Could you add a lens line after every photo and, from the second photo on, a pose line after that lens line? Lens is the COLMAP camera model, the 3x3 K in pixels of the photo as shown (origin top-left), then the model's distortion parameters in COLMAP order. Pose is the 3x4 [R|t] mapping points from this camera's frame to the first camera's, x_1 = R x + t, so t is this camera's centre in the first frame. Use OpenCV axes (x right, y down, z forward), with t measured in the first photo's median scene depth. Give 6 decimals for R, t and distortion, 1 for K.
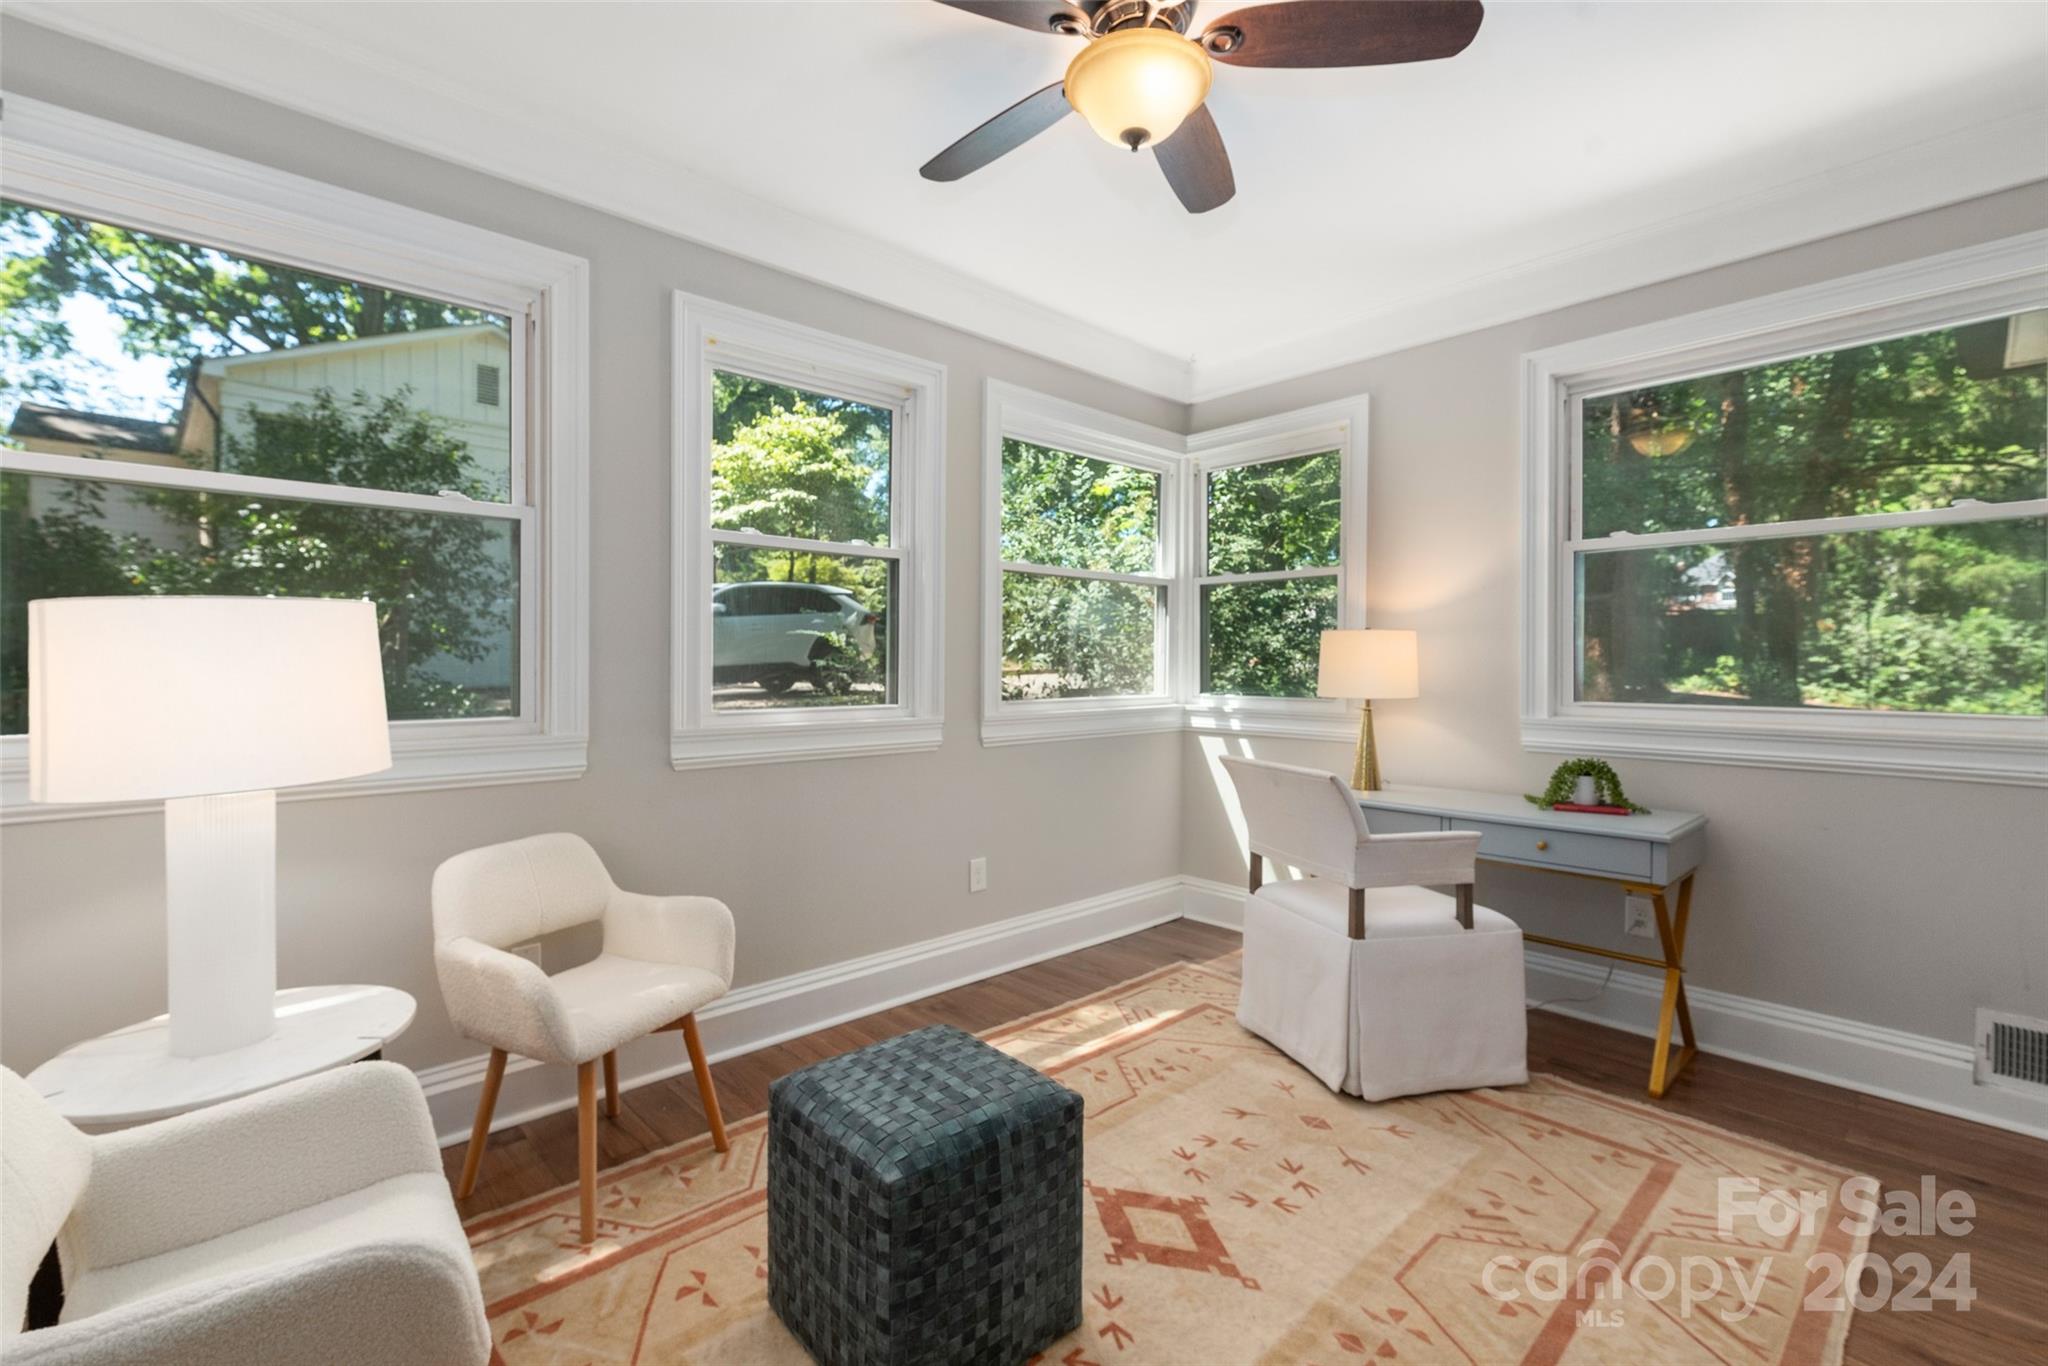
lens RADIAL K [[870.5, 0, 1024.0], [0, 870.5, 683.0], [0, 0, 1]] dist [-0.000810, 0.000024]
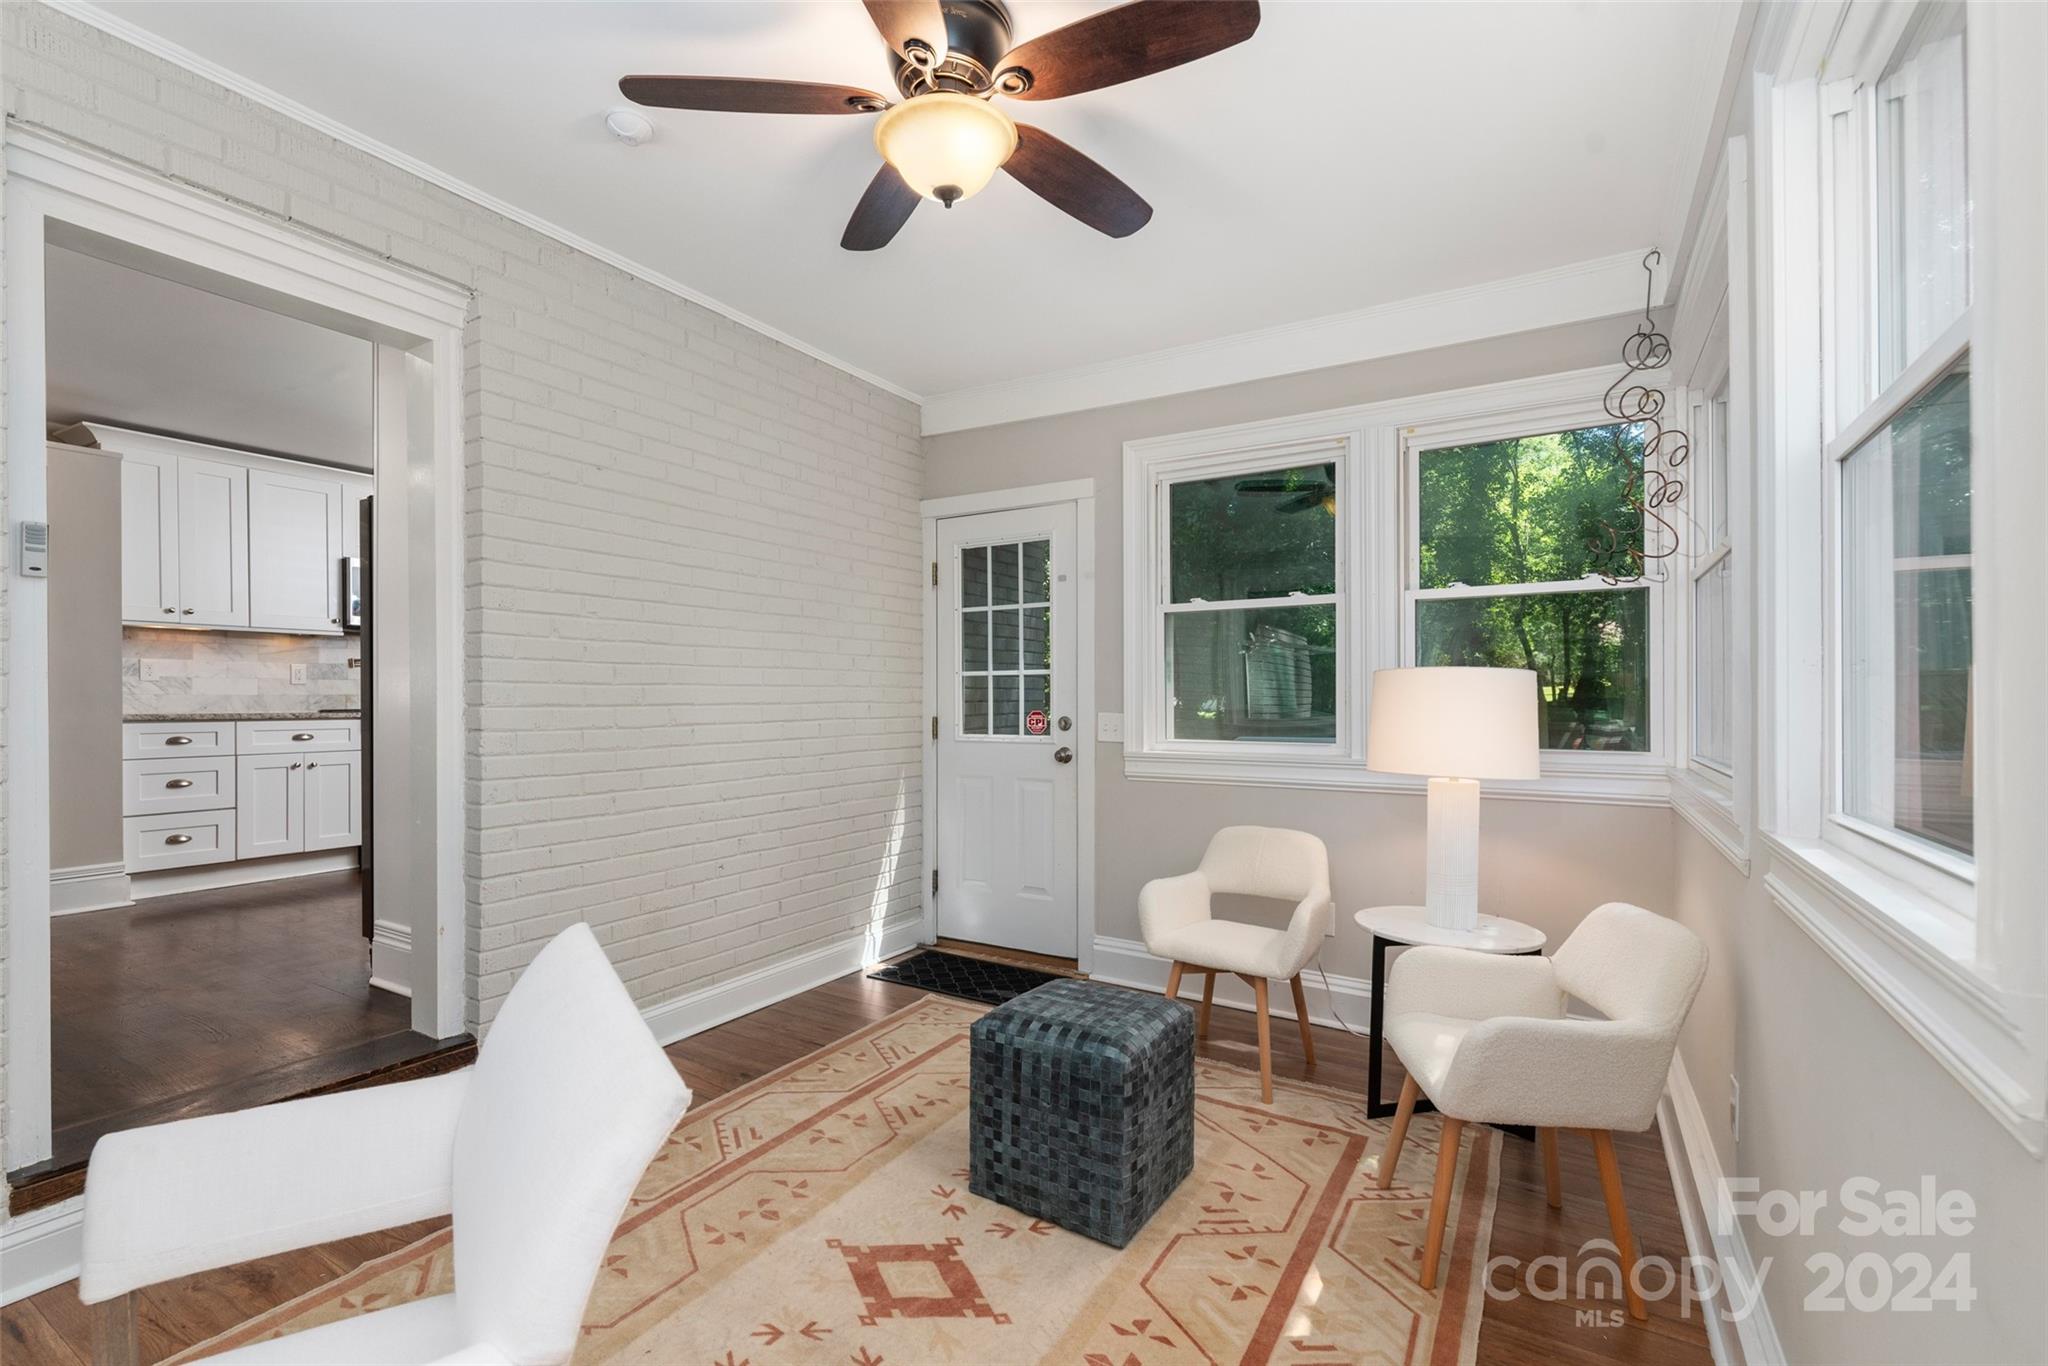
lens RADIAL K [[911.1, 0, 1020.2], [0, 911.1, 702.5], [0, 0, 1]] dist [0.011127, 0.000109]
pose [[-0.963417, -0.003120, -0.267988, 0.324266], [-0.009608, 0.999691, 0.022904, -0.053505], [0.267834, 0.024641, -0.963150, 2.049761]]
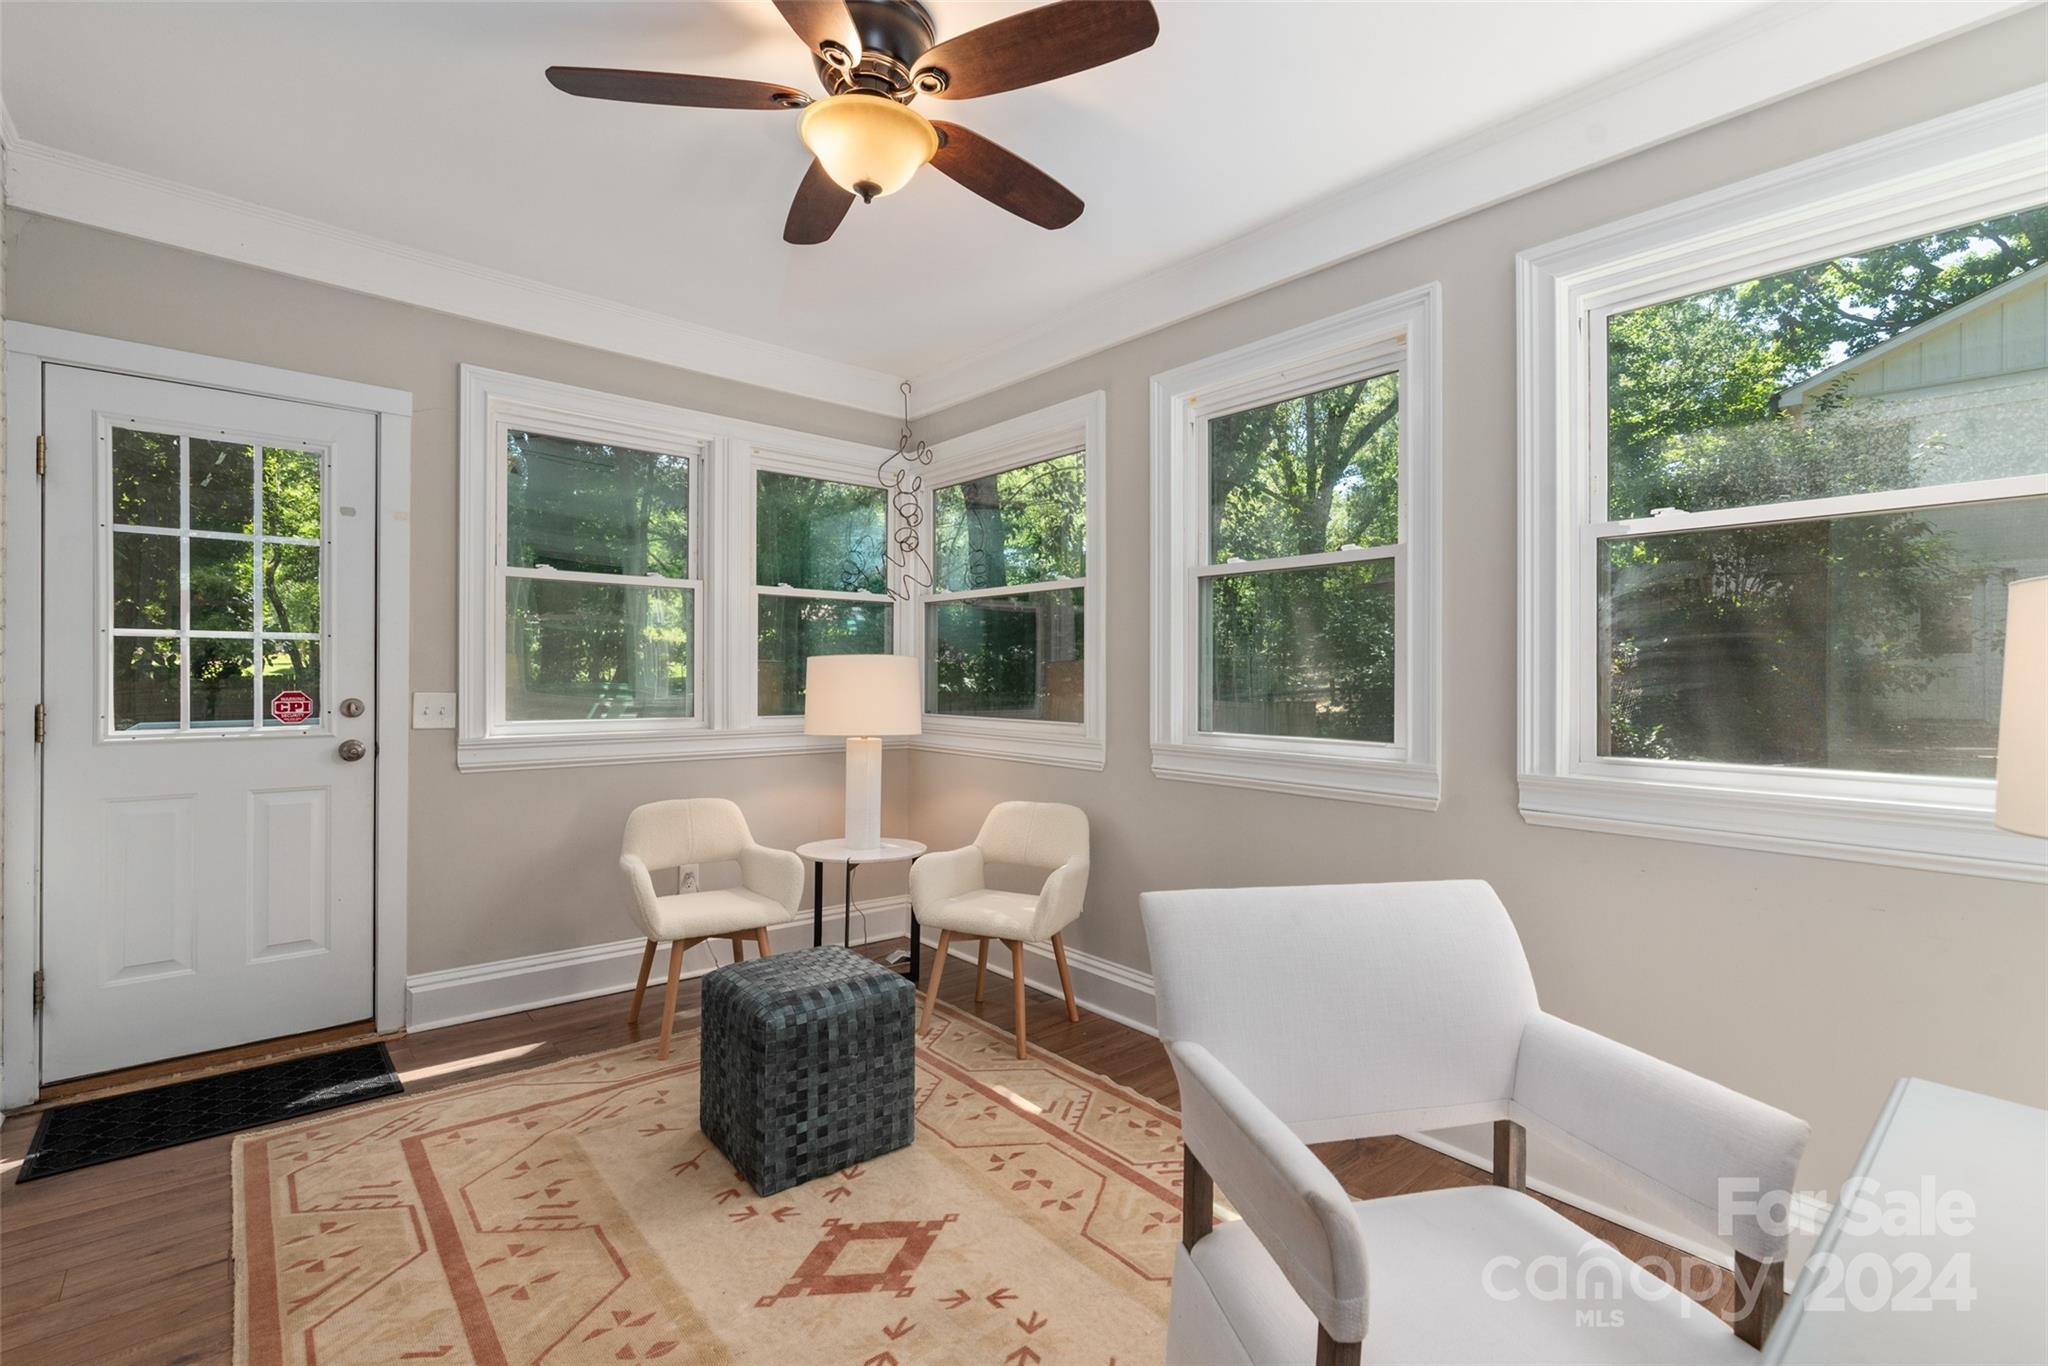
lens RADIAL K [[908.0, 0, 1017.5], [0, 908.0, 673.6], [0, 0, 1]] dist [0.000163, 0.000299]
pose [[-0.037265, -0.006929, -0.999281, 1.211142], [-0.028309, 0.999582, -0.005876, -0.038914], [0.998904, 0.028069, -0.037446, 1.212037]]
